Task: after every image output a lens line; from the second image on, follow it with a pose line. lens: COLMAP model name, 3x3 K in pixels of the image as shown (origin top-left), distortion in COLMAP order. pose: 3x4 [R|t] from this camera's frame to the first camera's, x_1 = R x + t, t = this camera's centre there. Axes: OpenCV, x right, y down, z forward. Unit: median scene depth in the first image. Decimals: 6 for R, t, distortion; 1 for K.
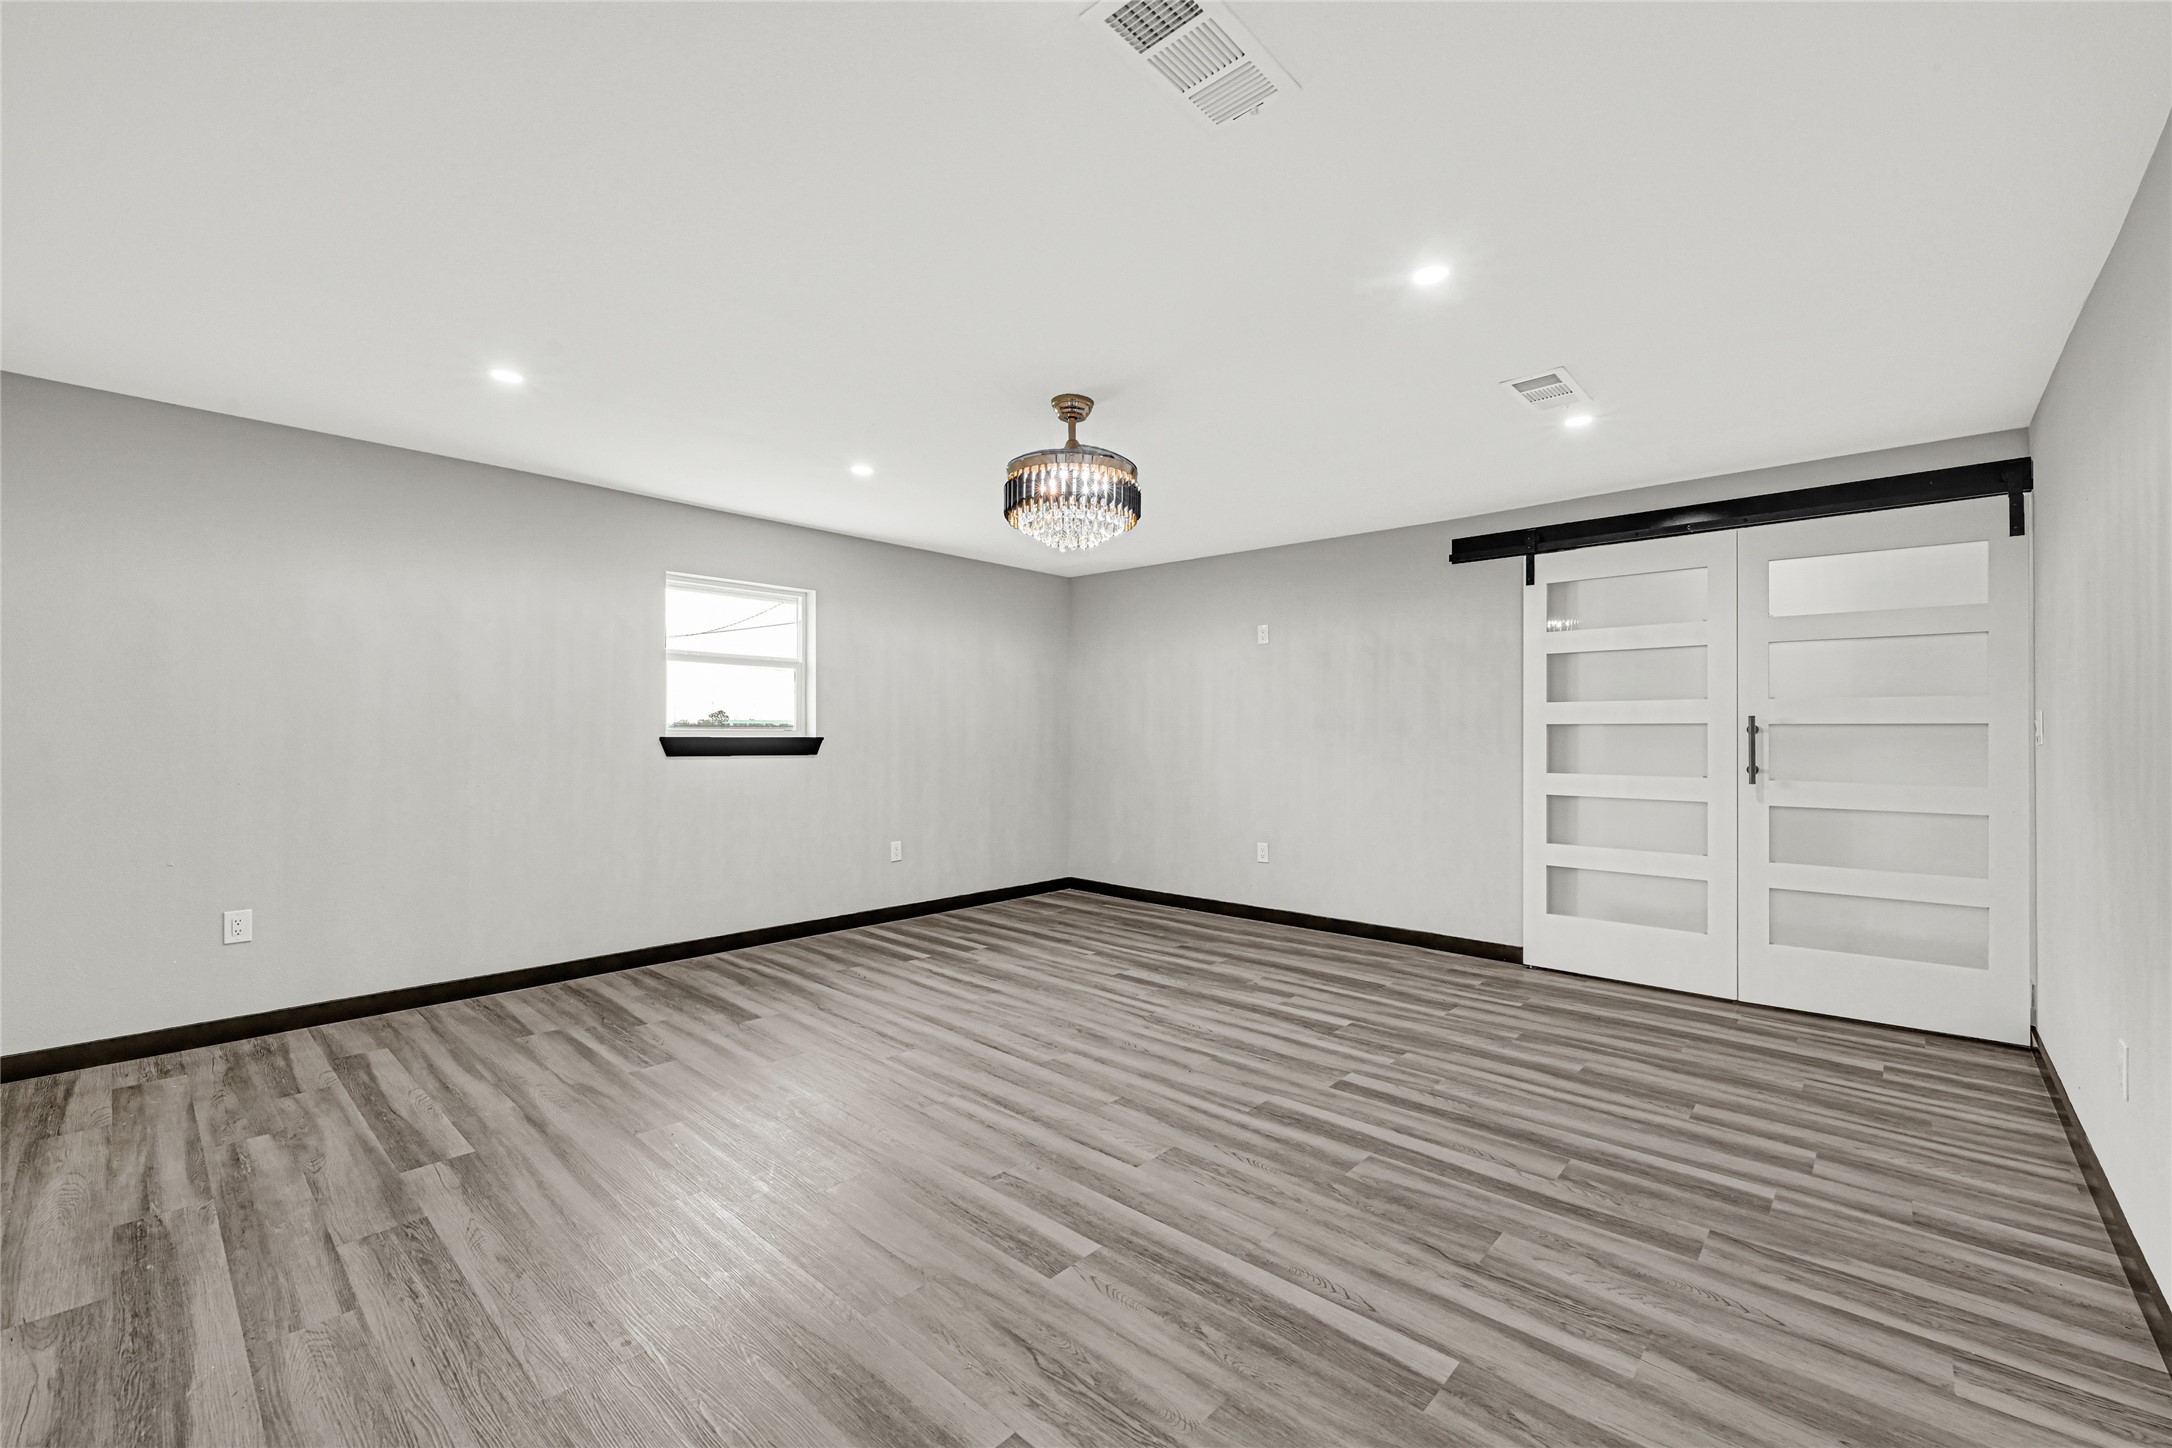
lens RADIAL K [[900.5, 0, 1088.1], [0, 900.5, 729.4], [0, 0, 1]] dist [-0.004873, -0.000402]
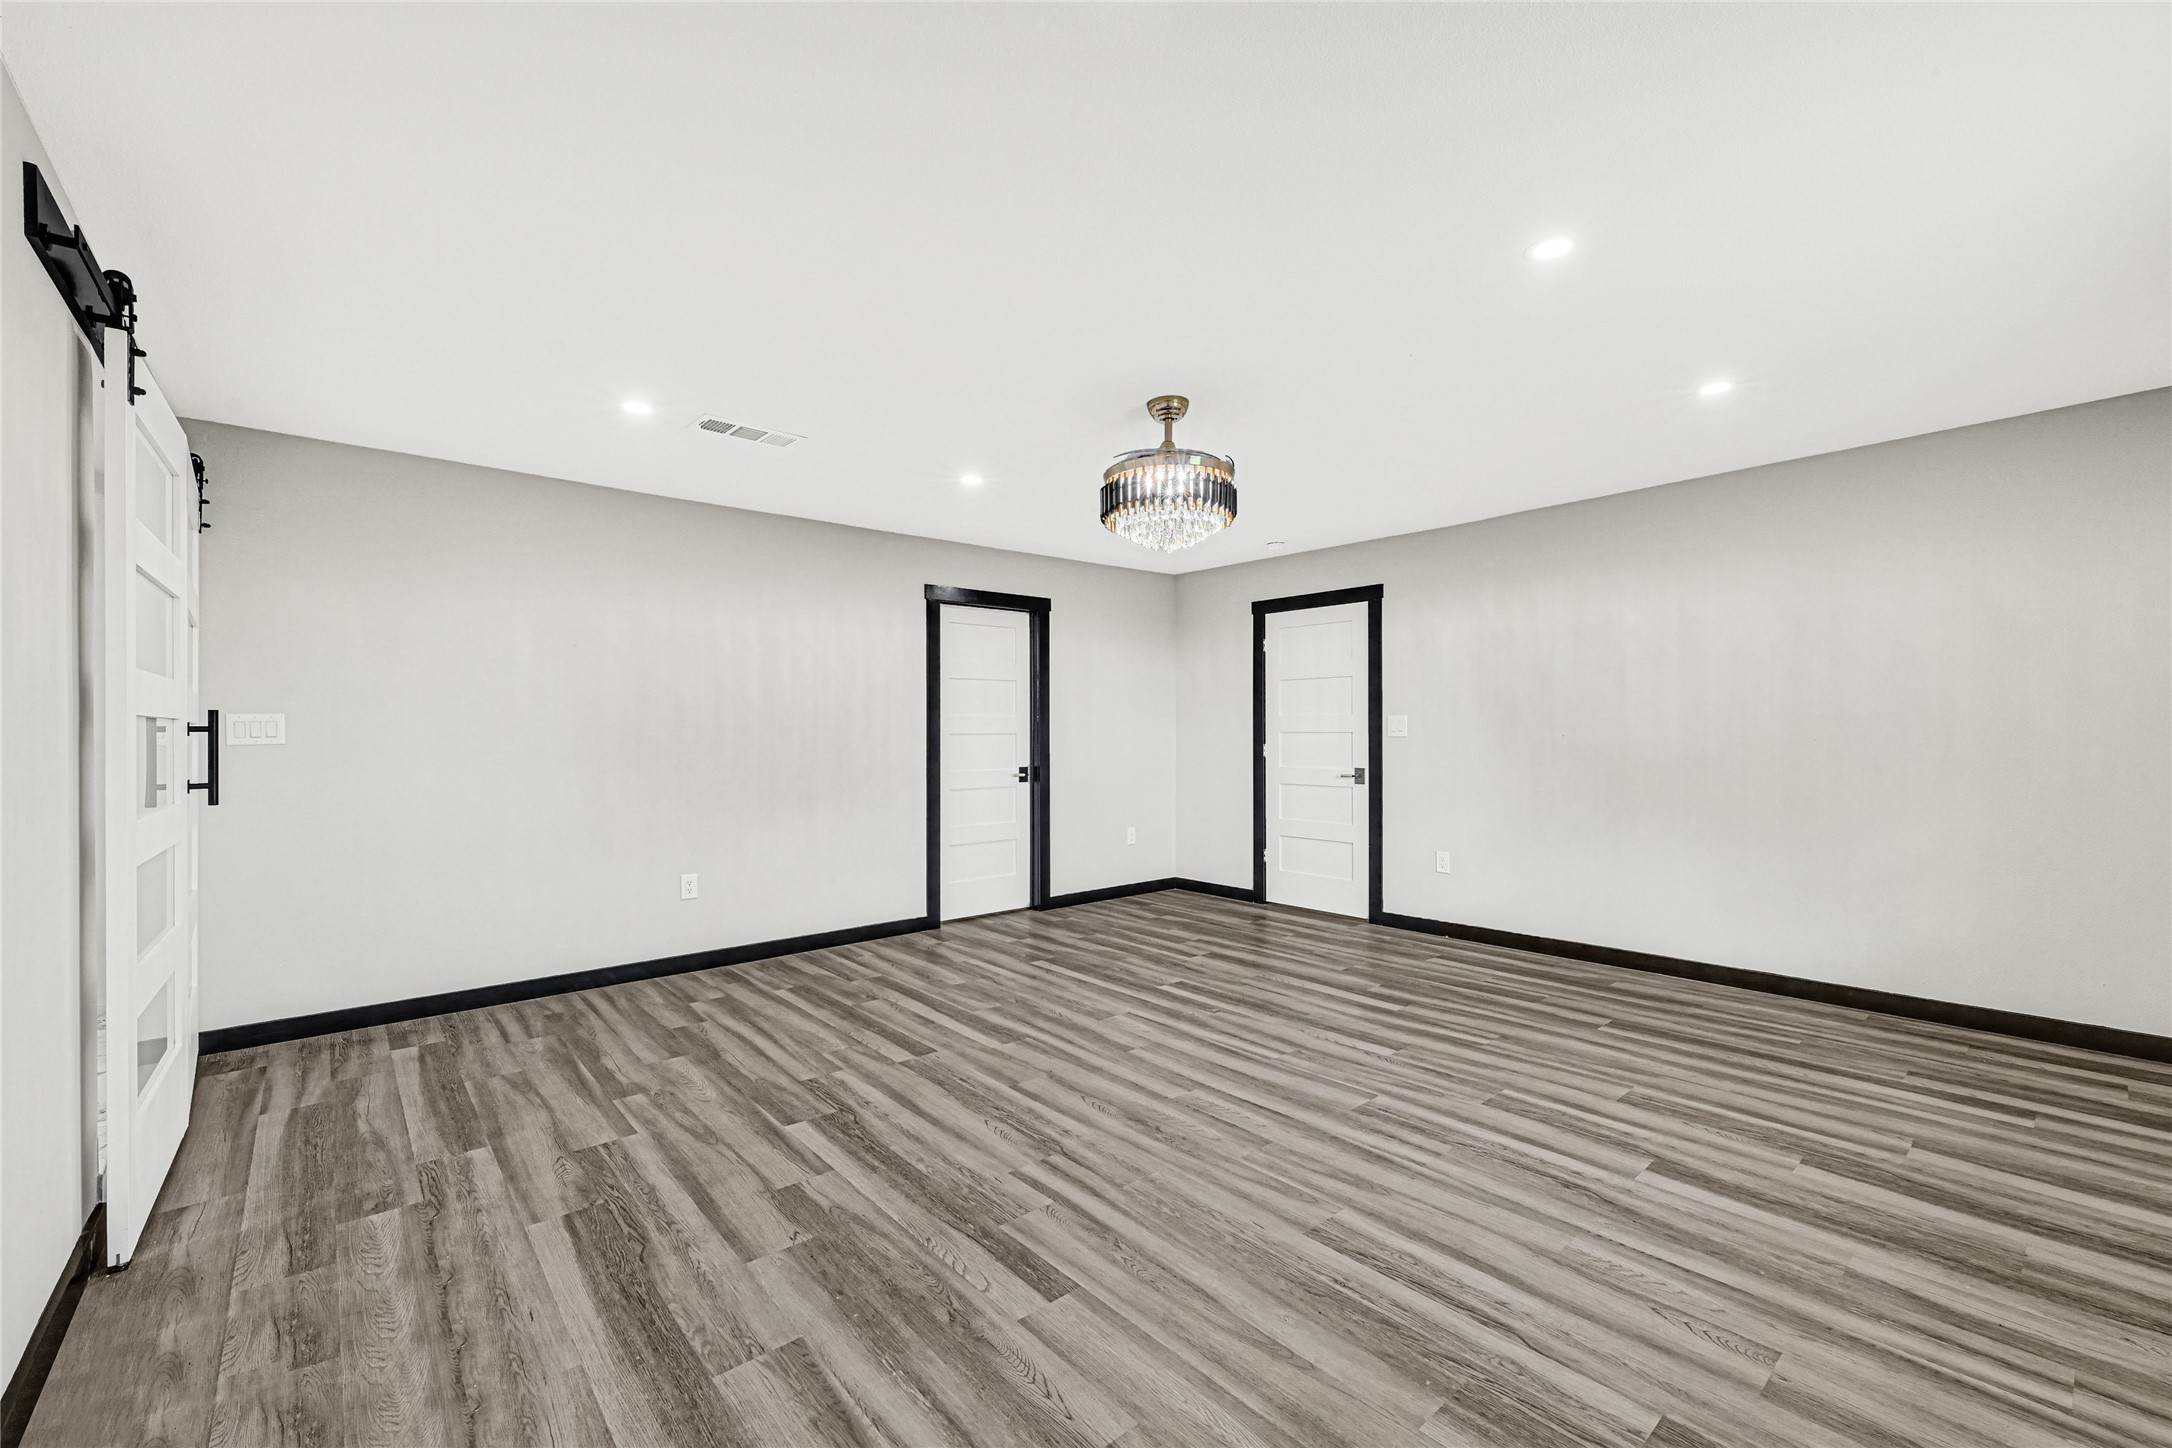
lens RADIAL K [[900.5, 0, 1084.0], [0, 900.5, 731.2], [0, 0, 1]] dist [-0.004873, -0.000402]
pose [[-0.992626, 0.001678, 0.121208, -0.045003], [0.000888, 0.999978, -0.006568, 0.008451], [-0.121216, -0.006412, -0.992605, 1.977583]]
